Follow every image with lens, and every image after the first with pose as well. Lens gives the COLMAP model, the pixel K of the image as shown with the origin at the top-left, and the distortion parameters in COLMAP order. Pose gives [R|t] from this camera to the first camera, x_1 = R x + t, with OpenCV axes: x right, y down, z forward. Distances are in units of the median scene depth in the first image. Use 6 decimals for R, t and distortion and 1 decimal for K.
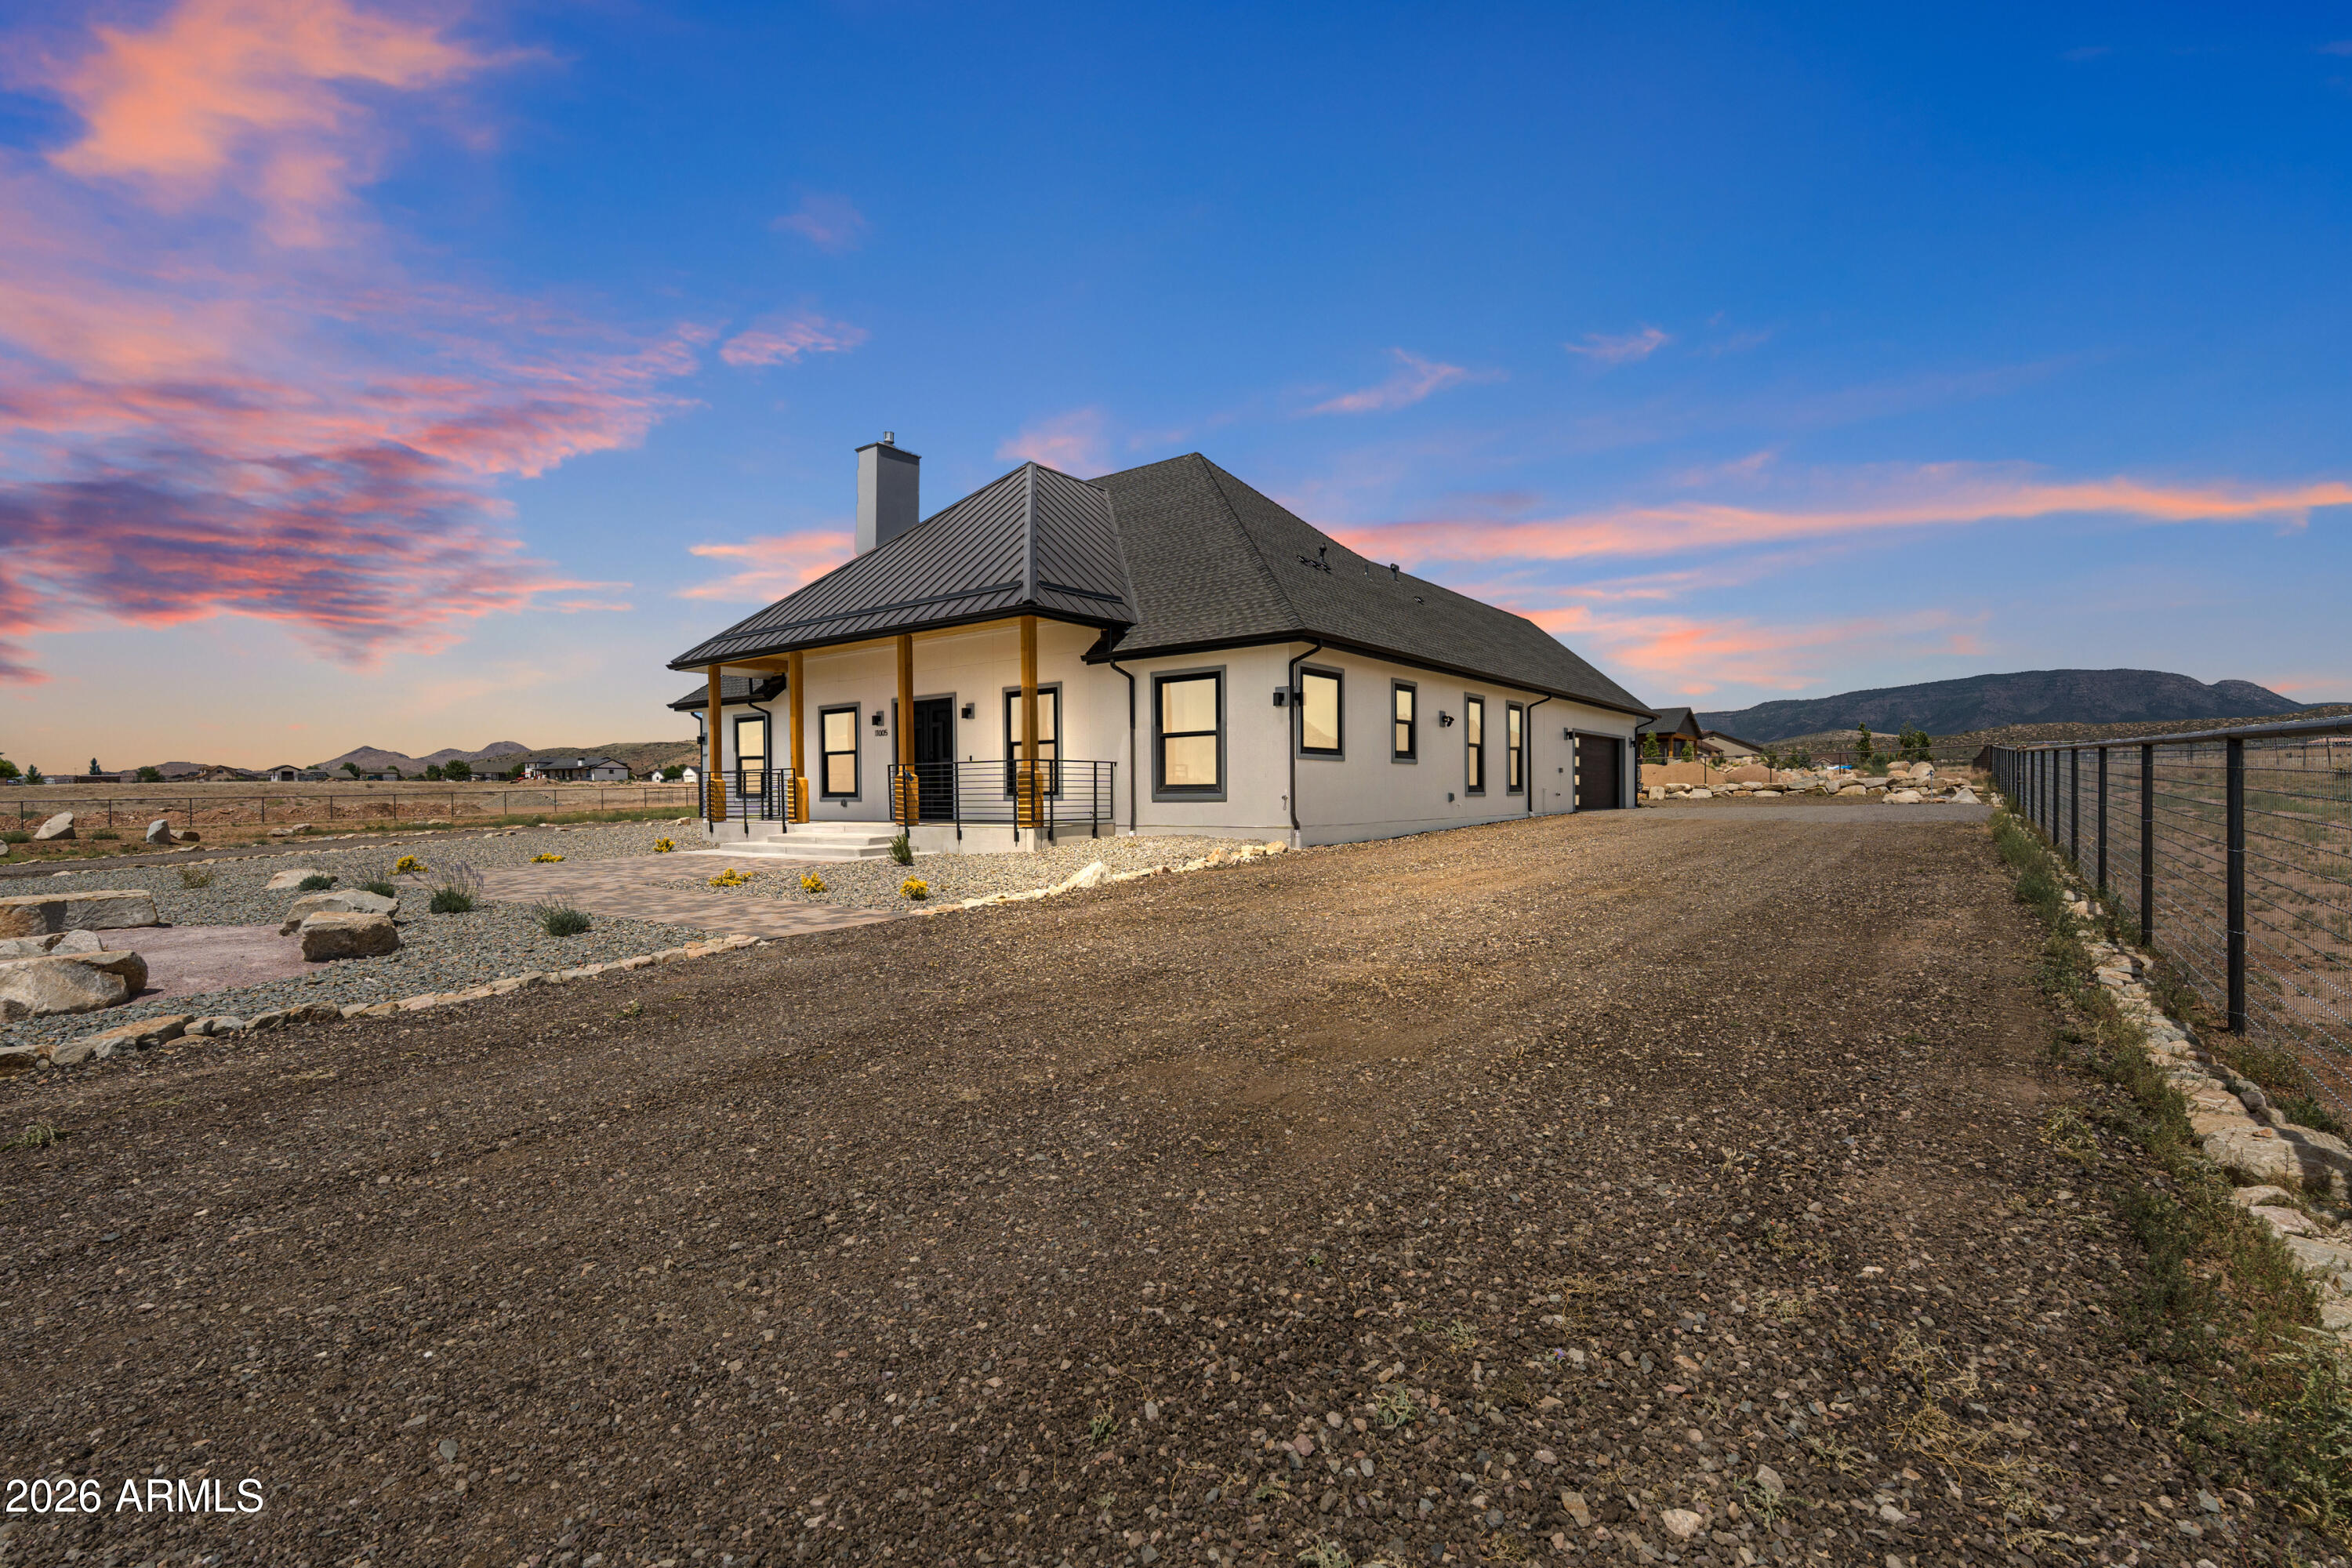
lens RADIAL K [[1045.1, 0, 1178.1], [0, 1045.1, 771.0], [0, 0, 1]] dist [0.001477, -0.000134]
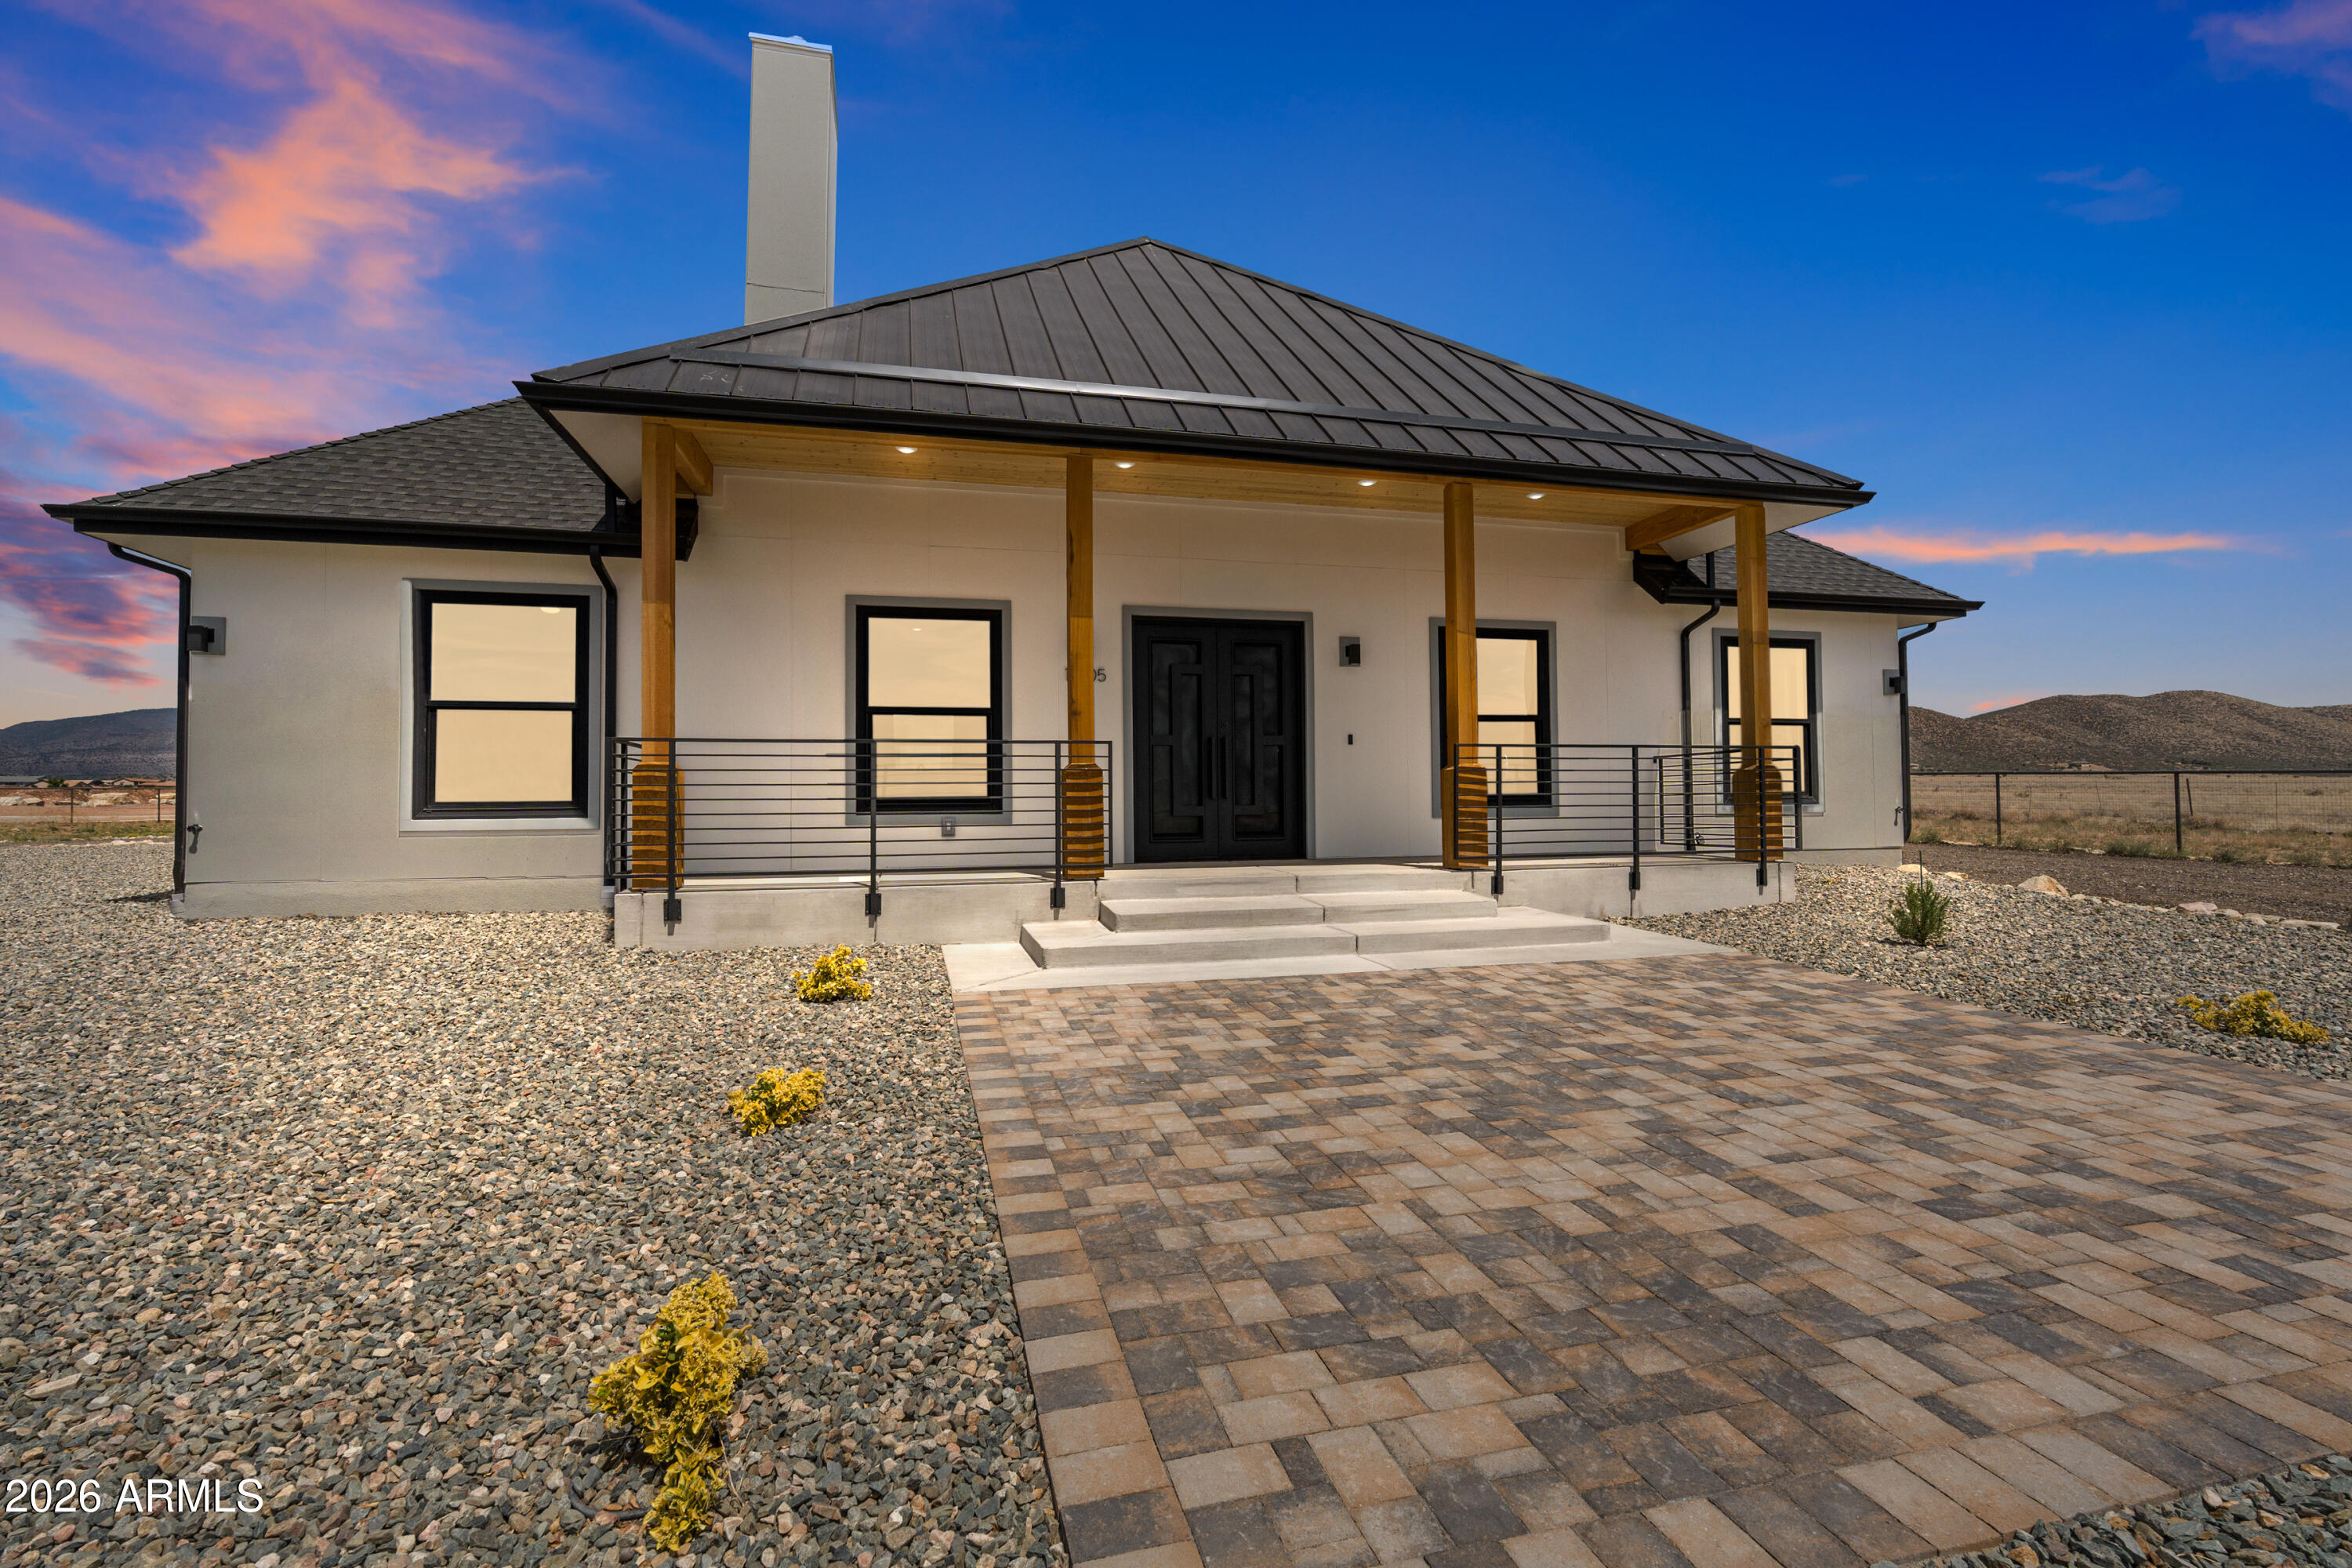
lens RADIAL K [[1045.1, 0, 1178.1], [0, 1045.1, 771.0], [0, 0, 1]] dist [0.001477, -0.000134]
pose [[0.611645, 0.015174, 0.790987, -0.670498], [-0.015176, 0.999857, -0.007446, 0.009659], [-0.790986, -0.007450, 0.611788, 0.736423]]
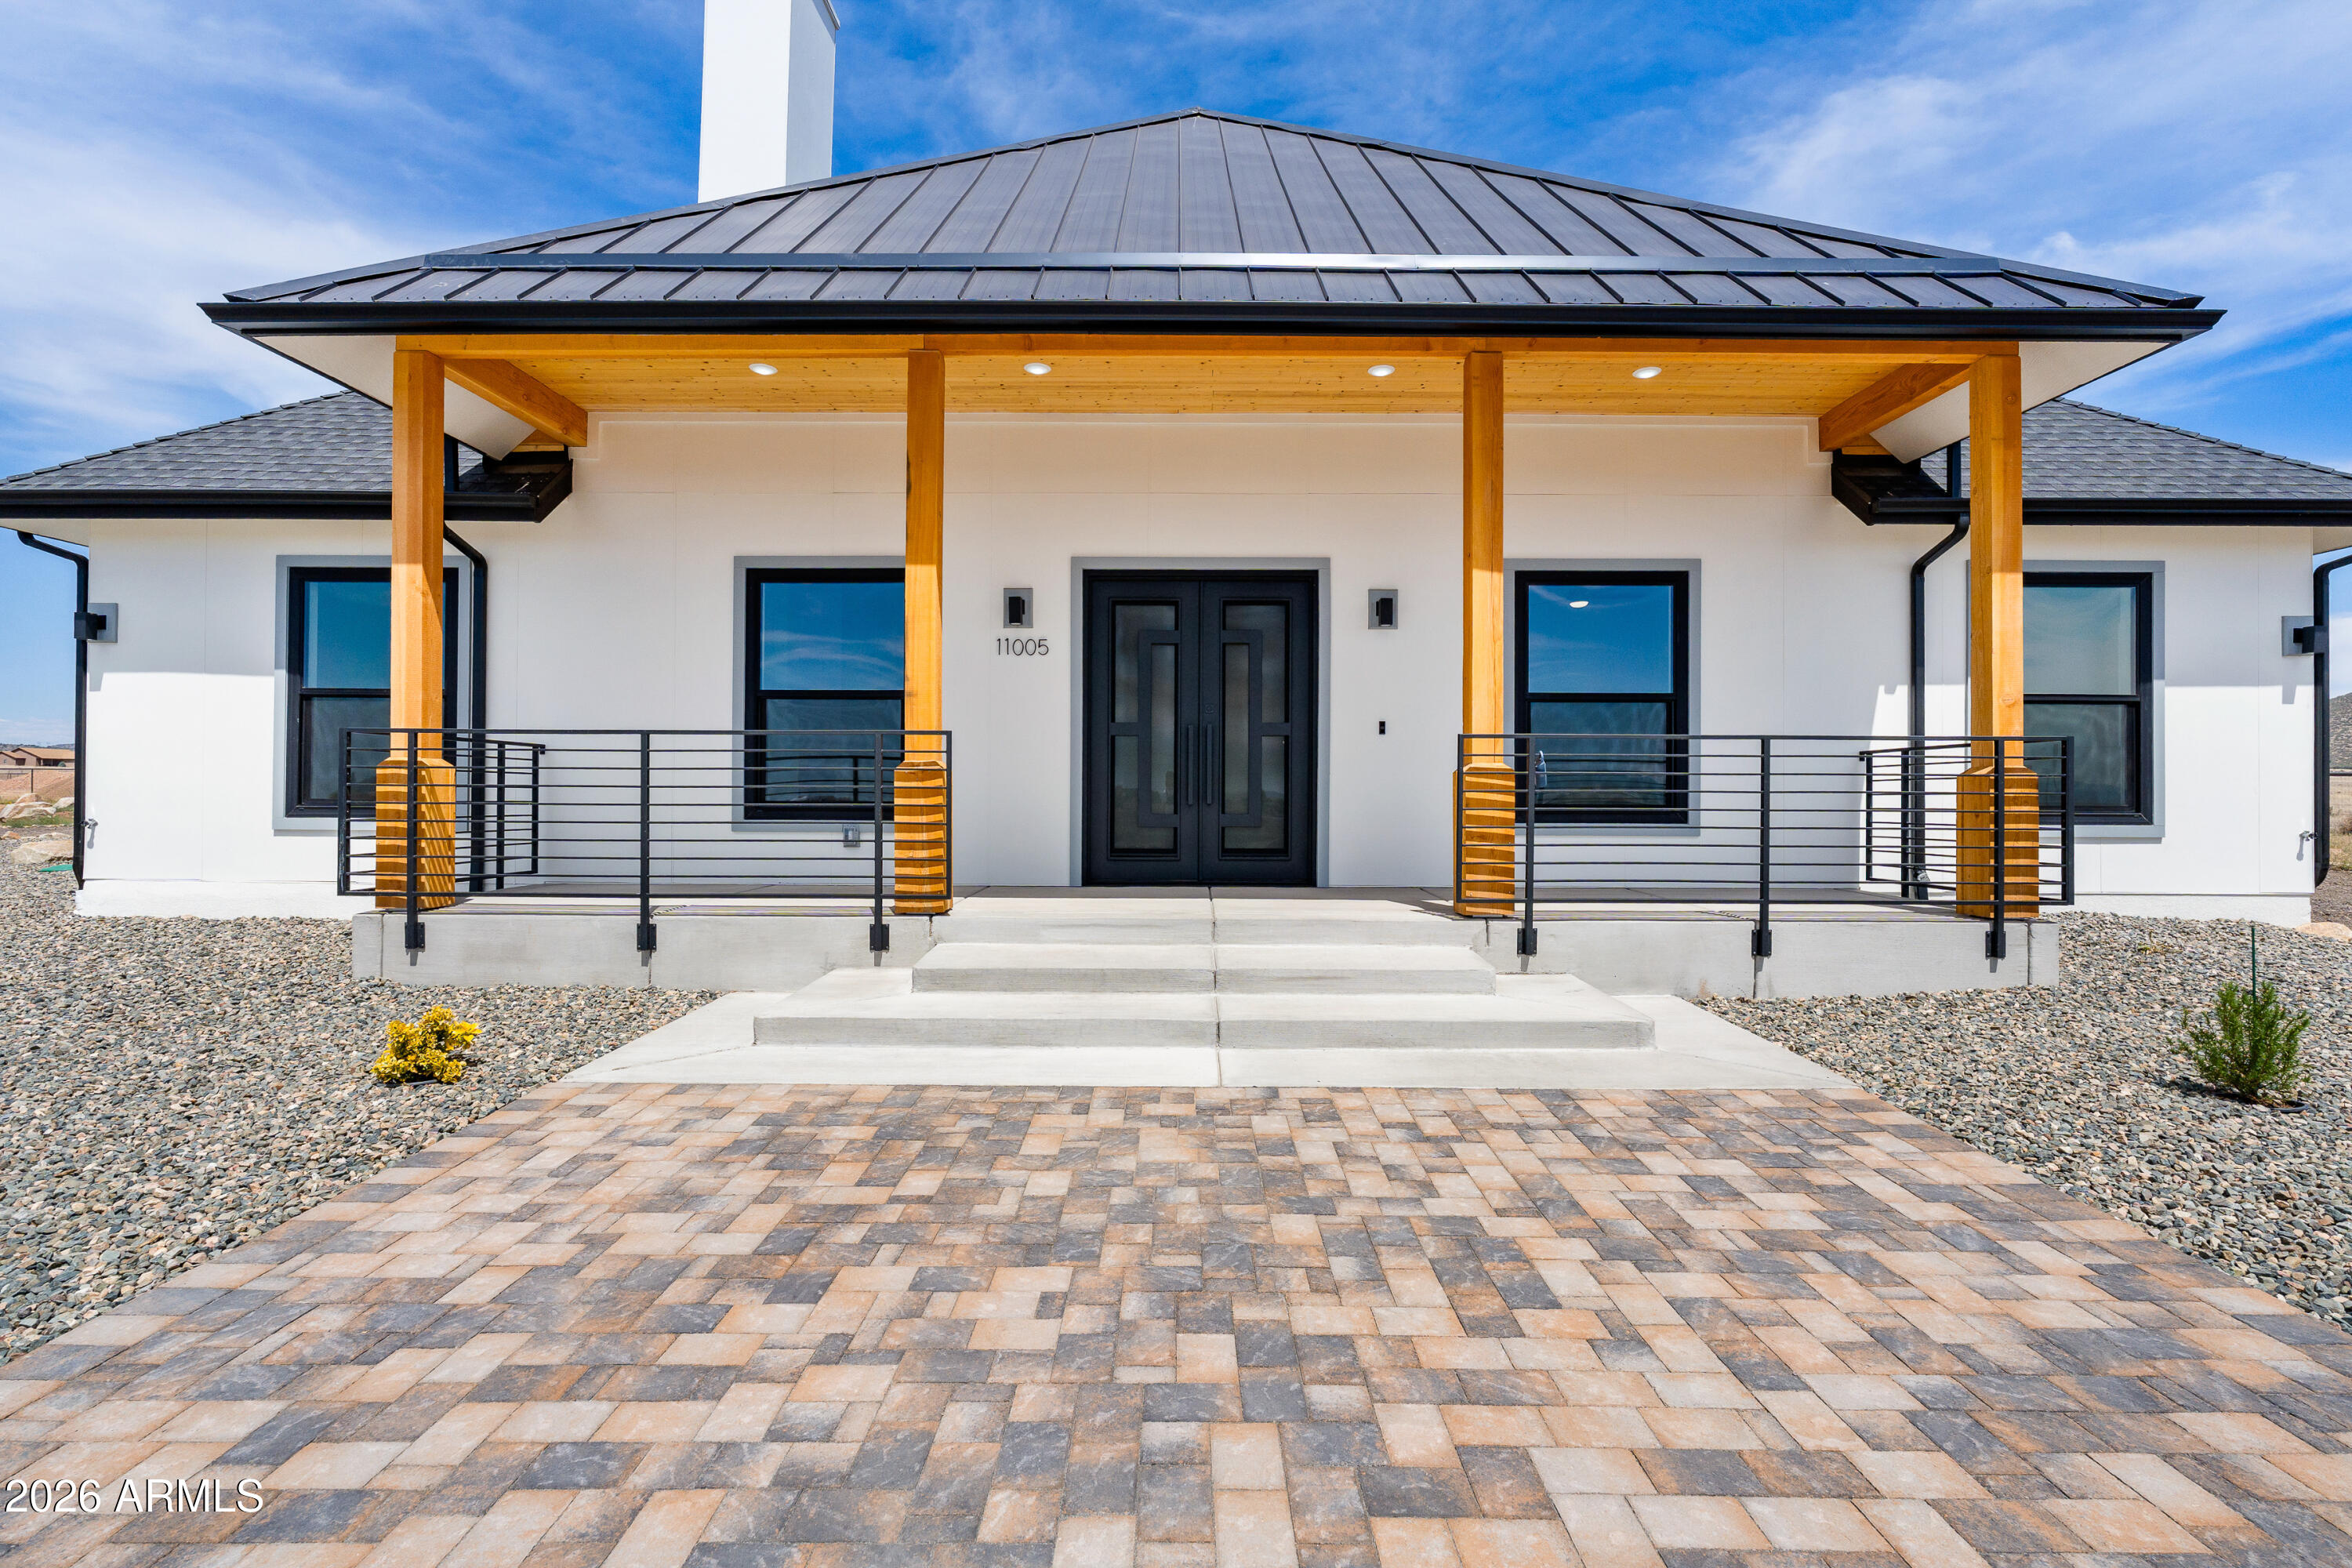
lens RADIAL K [[1084.2, 0, 1176.0], [0, 1084.2, 784.0], [0, 0, 1]] dist [-0.000477, 0.000294]
pose [[0.788959, 0.006484, 0.614412, -0.509623], [-0.021576, 0.999620, 0.017156, 0.004169], [-0.614067, -0.026792, 0.788799, 0.717471]]
